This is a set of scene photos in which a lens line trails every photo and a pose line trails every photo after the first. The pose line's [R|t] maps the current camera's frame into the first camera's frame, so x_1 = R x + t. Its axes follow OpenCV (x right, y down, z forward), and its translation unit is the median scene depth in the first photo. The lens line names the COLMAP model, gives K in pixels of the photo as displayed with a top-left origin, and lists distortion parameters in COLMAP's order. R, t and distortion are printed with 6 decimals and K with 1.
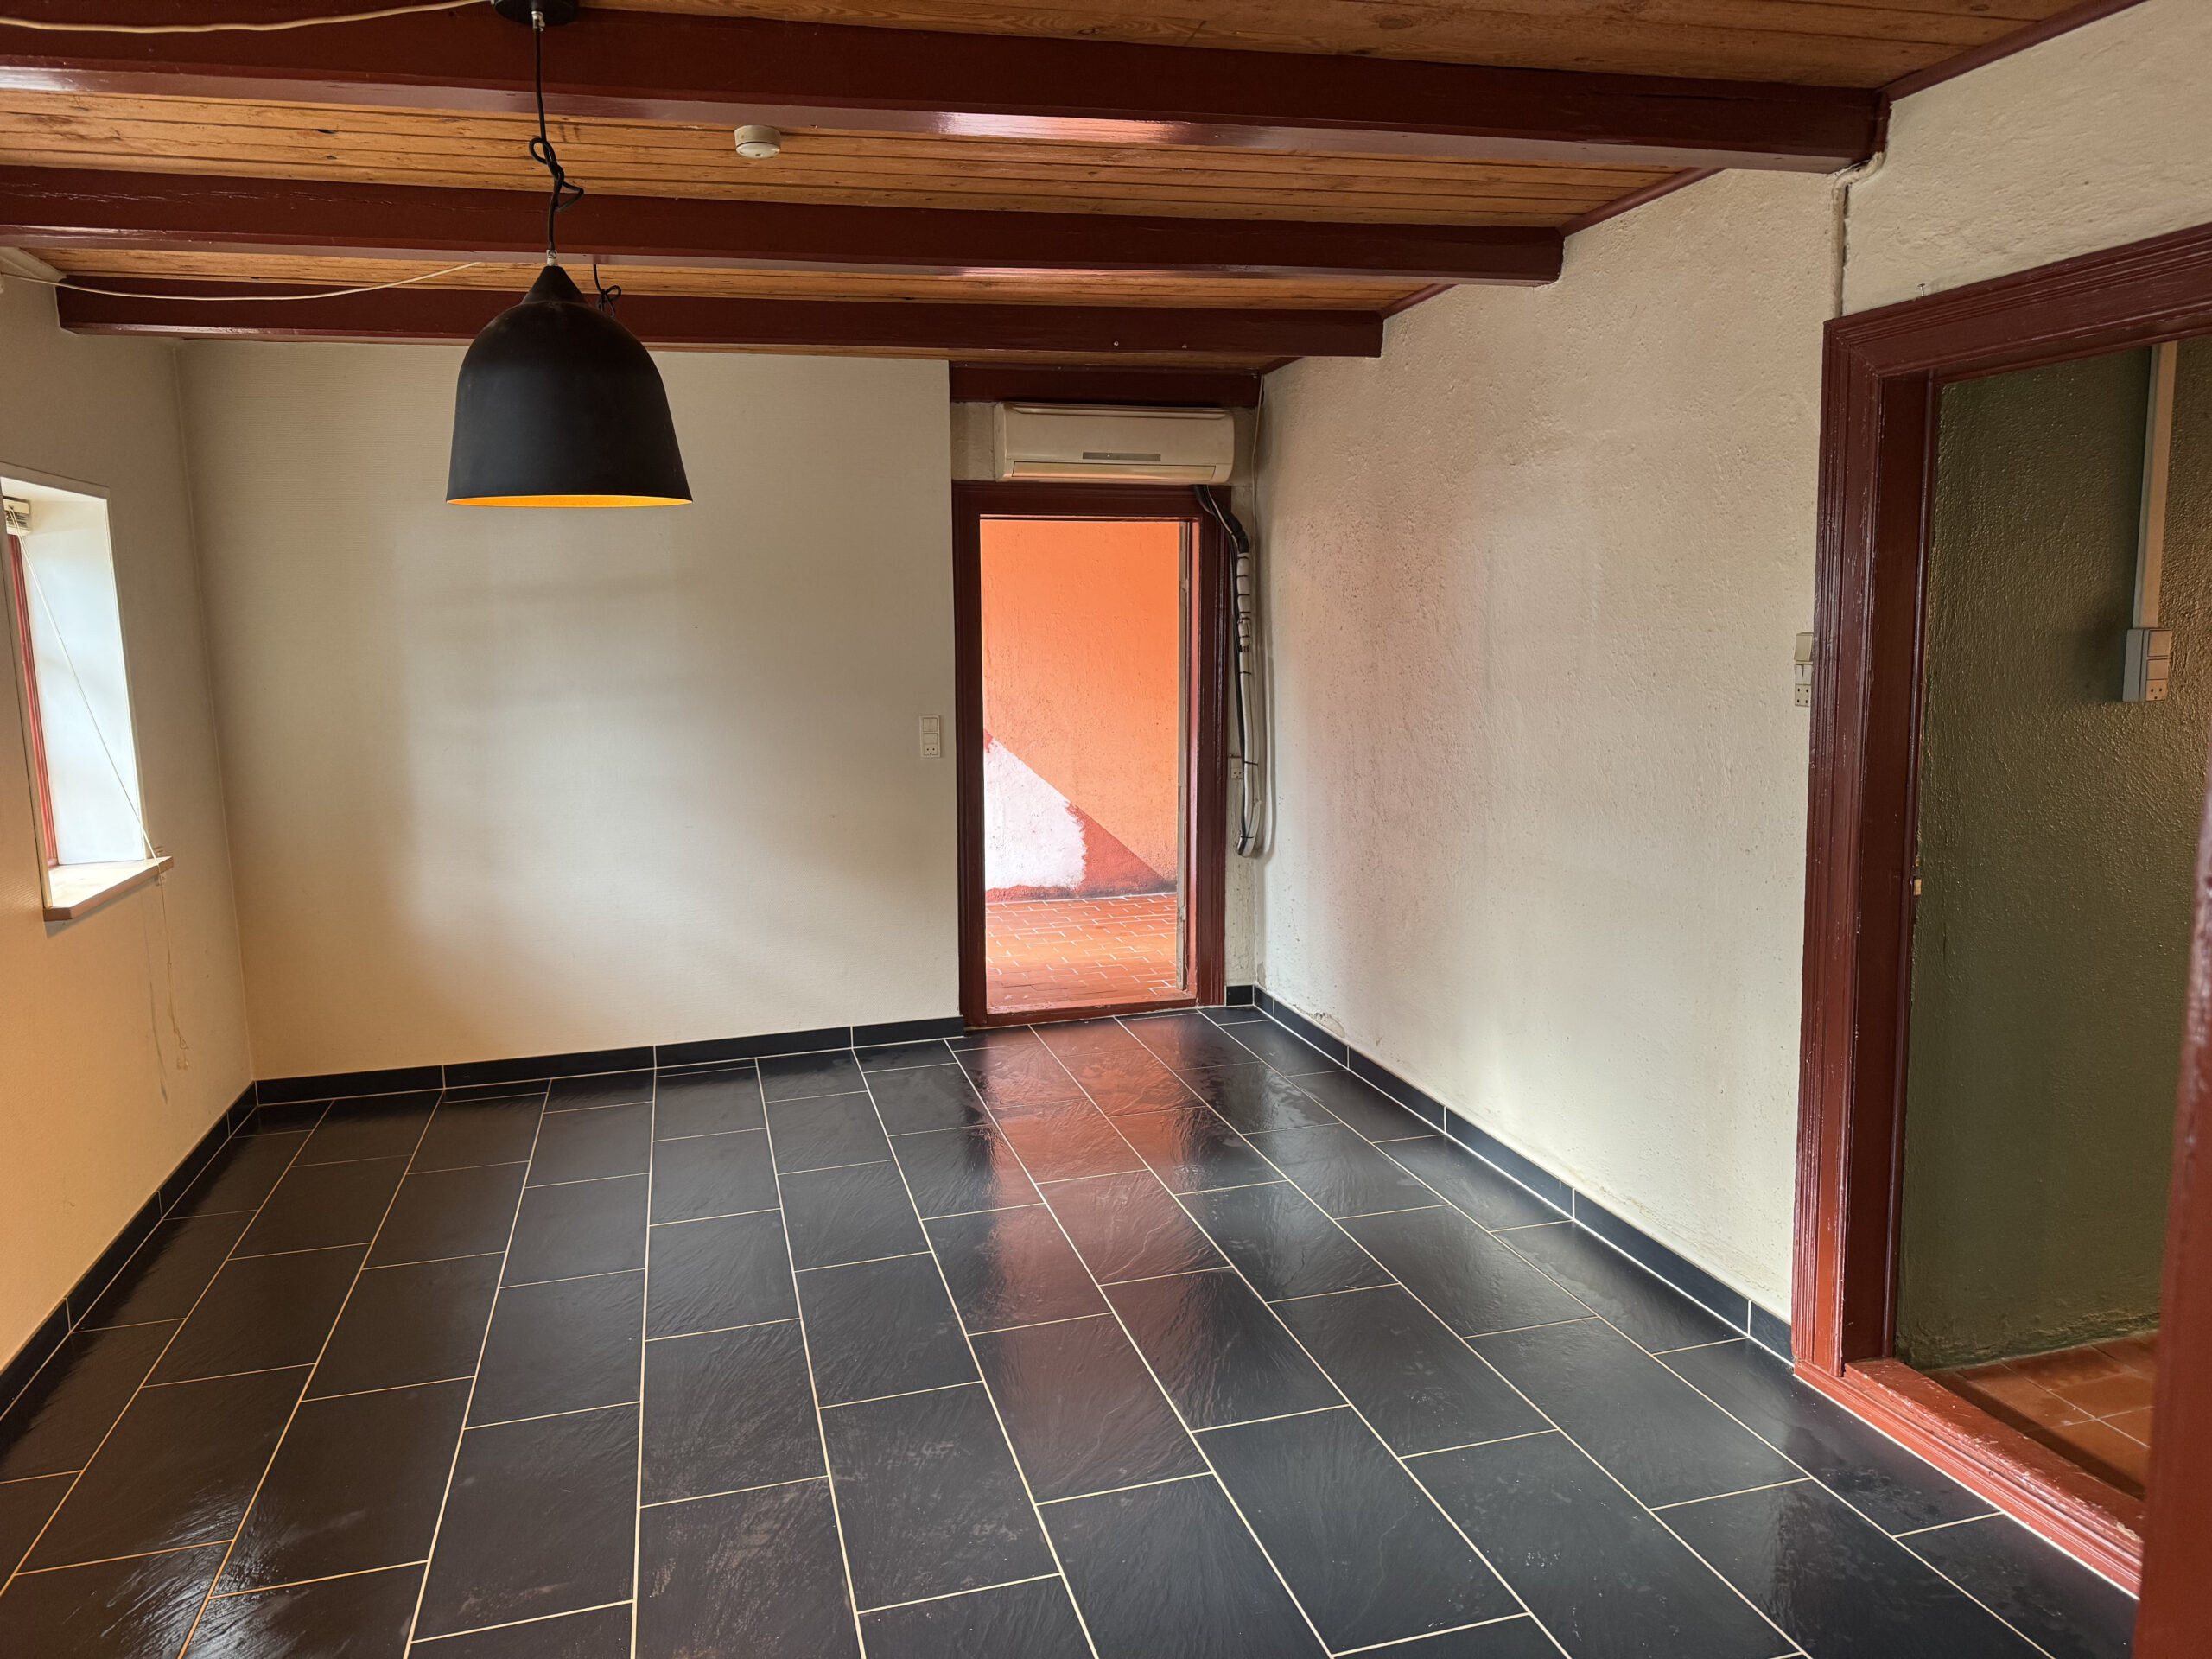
lens RADIAL K [[1555.9, 0, 1106.0], [0, 1555.9, 829.5], [0, 0, 1]] dist [0.082536, -0.062909]
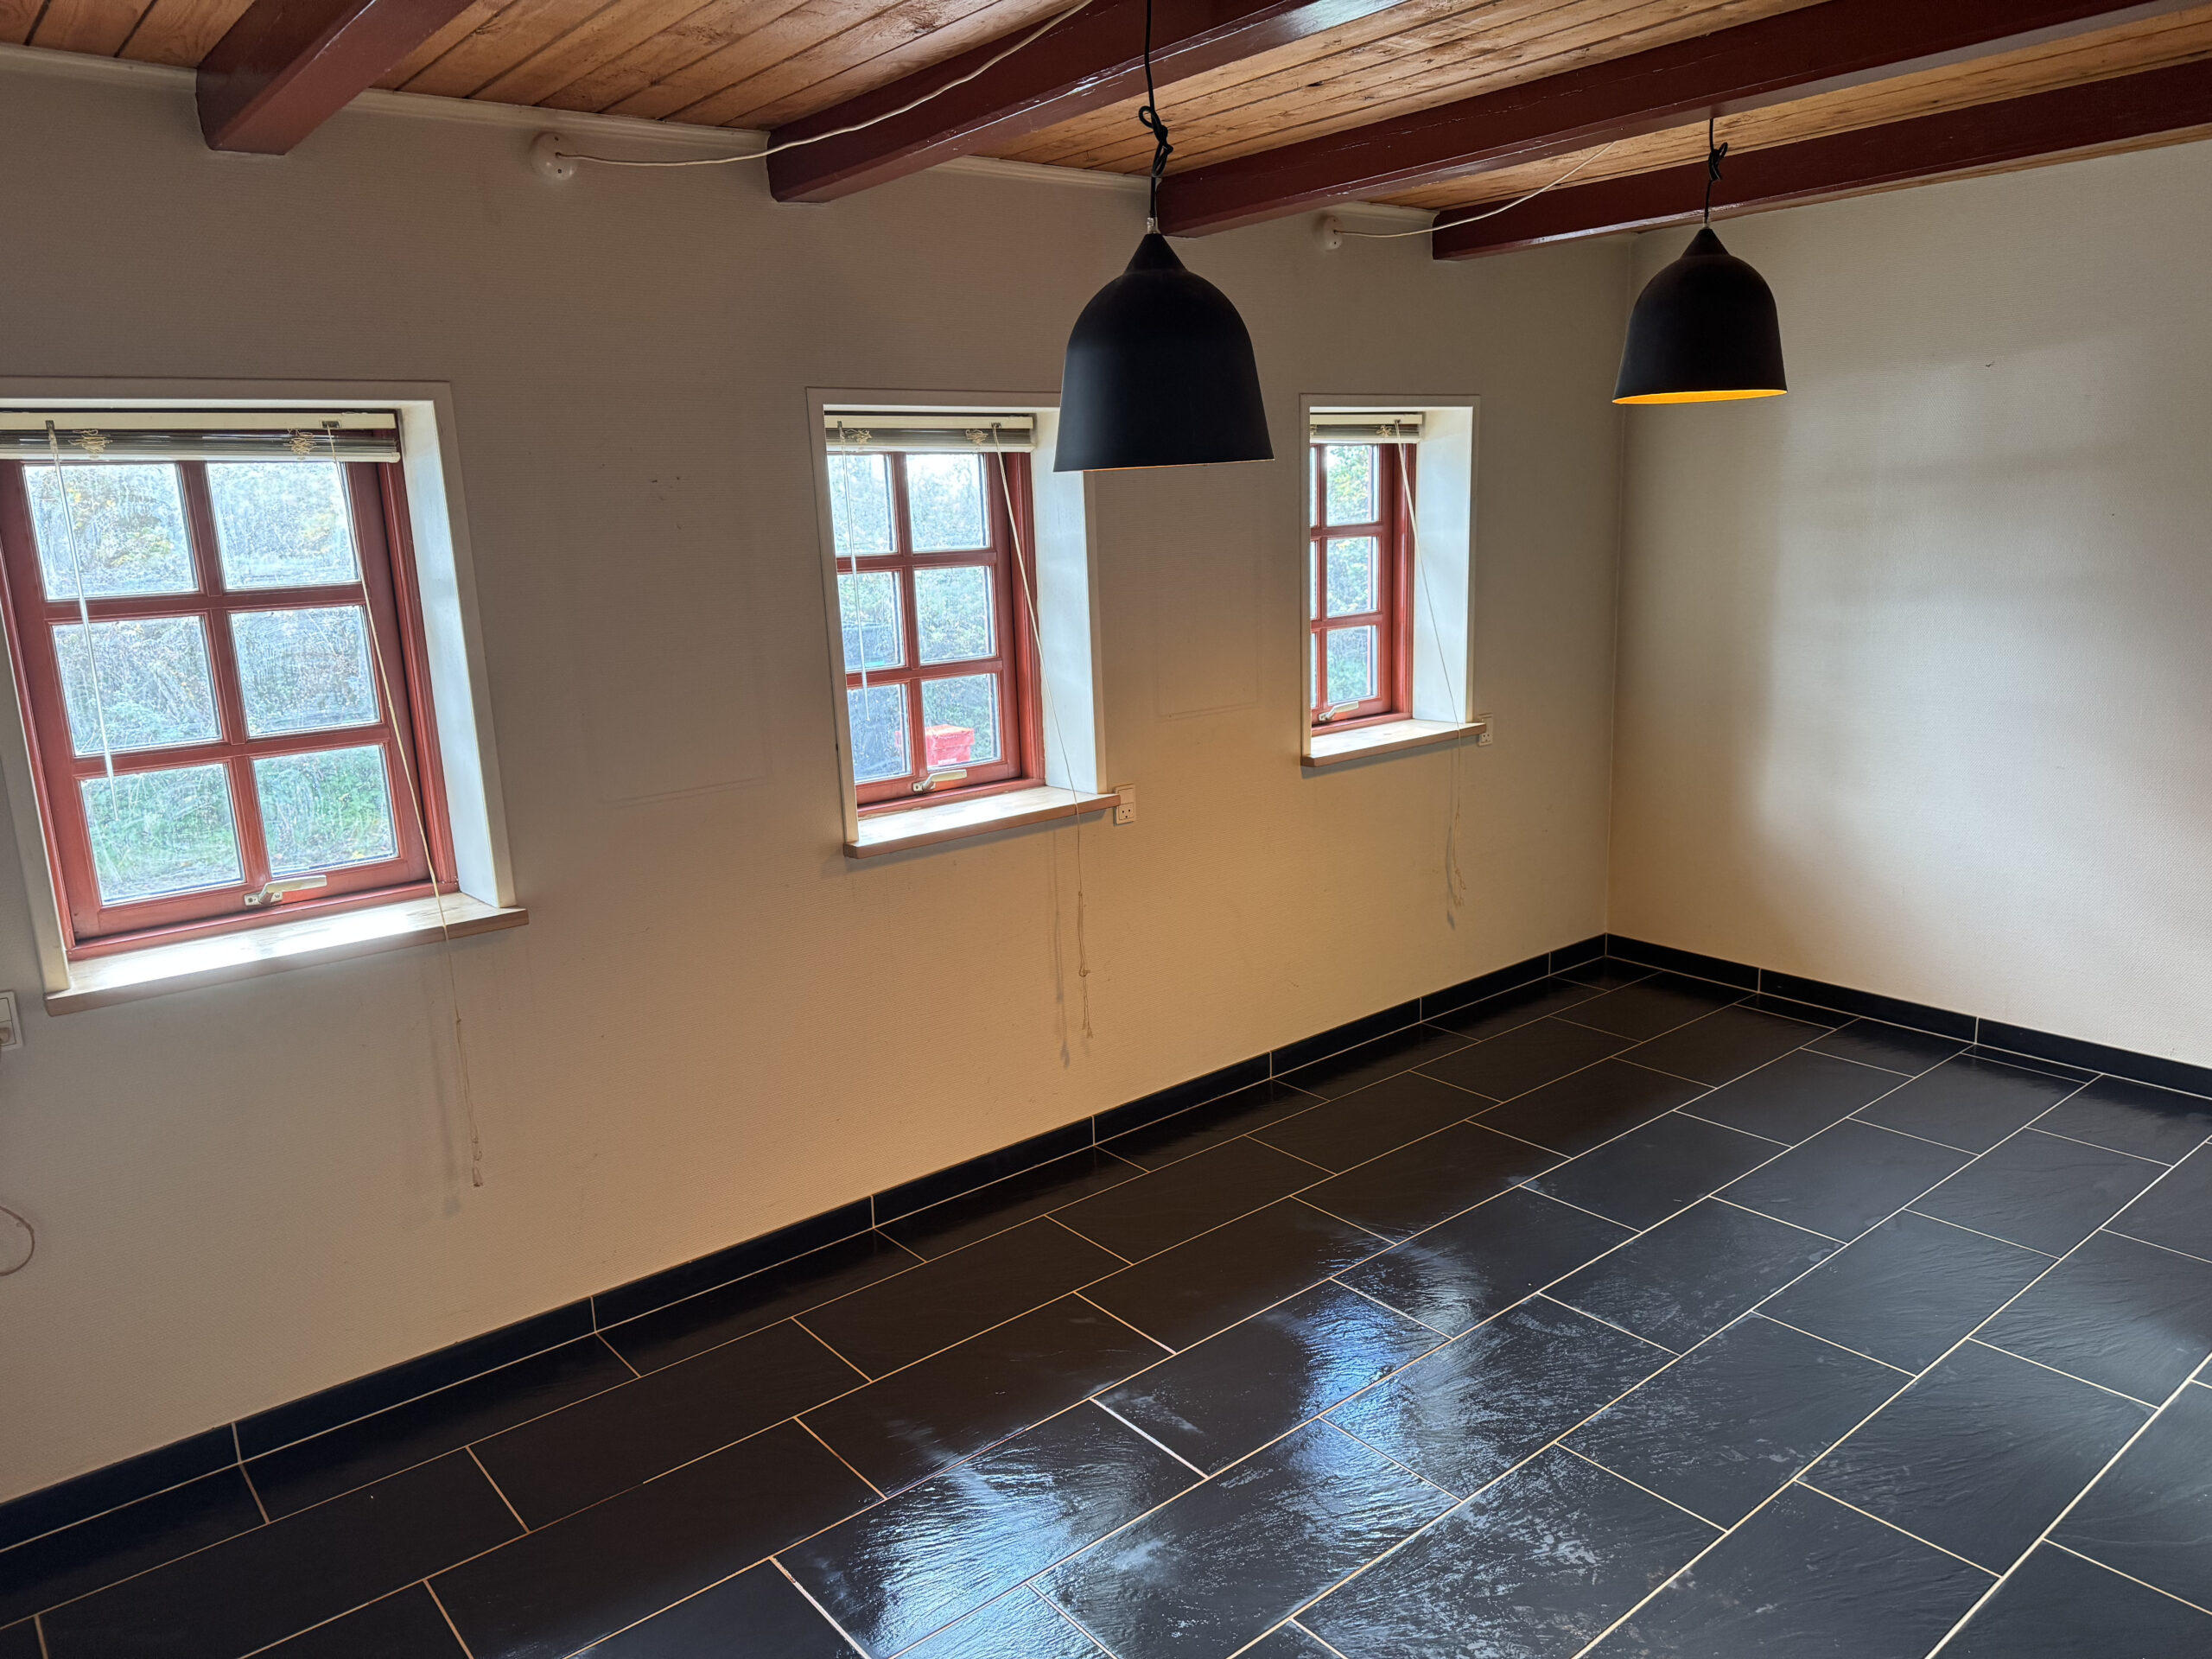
lens RADIAL K [[1570.9, 0, 1108.8], [0, 1570.9, 852.7], [0, 0, 1]] dist [-0.001664, -0.001108]
pose [[0.412134, 0.215115, -0.885365, 0.264759], [-0.101277, 0.976523, 0.190120, -0.065714], [0.905477, 0.011312, 0.424245, 0.233238]]
